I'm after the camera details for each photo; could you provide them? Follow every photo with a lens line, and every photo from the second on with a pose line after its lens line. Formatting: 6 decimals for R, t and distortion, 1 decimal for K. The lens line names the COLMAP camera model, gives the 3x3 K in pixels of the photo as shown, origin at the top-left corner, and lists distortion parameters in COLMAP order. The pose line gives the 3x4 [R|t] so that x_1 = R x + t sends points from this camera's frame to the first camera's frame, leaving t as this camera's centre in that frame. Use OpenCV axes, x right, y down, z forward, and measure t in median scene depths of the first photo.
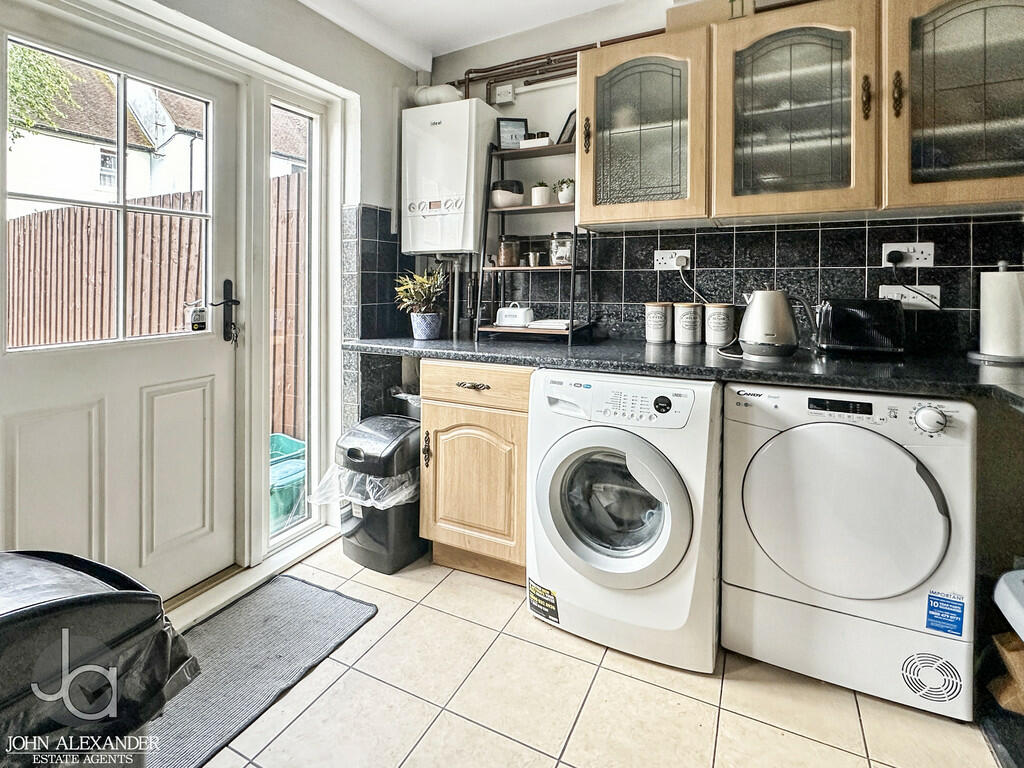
lens RADIAL K [[489.8, 0, 510.4], [0, 489.8, 379.2], [0, 0, 1]] dist [-0.001854, -0.000136]
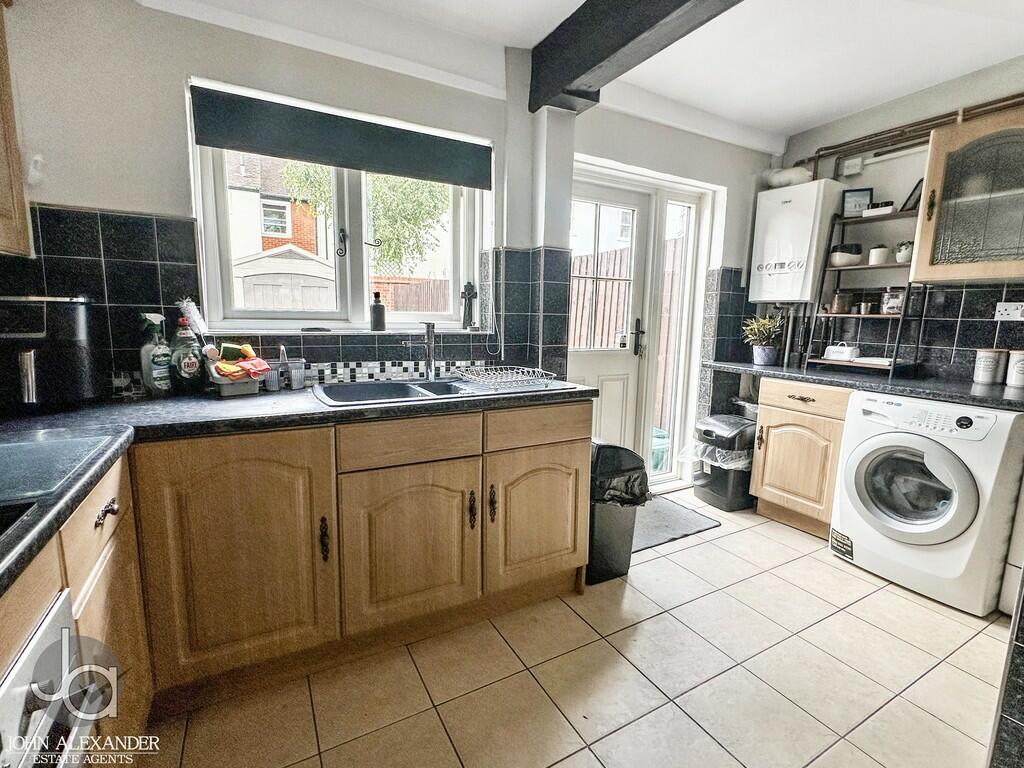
lens RADIAL K [[479.3, 0, 534.8], [0, 479.3, 383.5], [0, 0, 1]] dist [-0.005021, -0.000796]
pose [[0.844579, 0.099228, -0.526157, -0.002739], [-0.130397, 0.991209, -0.022378, 0.083621], [0.519311, 0.087509, 0.850093, -0.471230]]
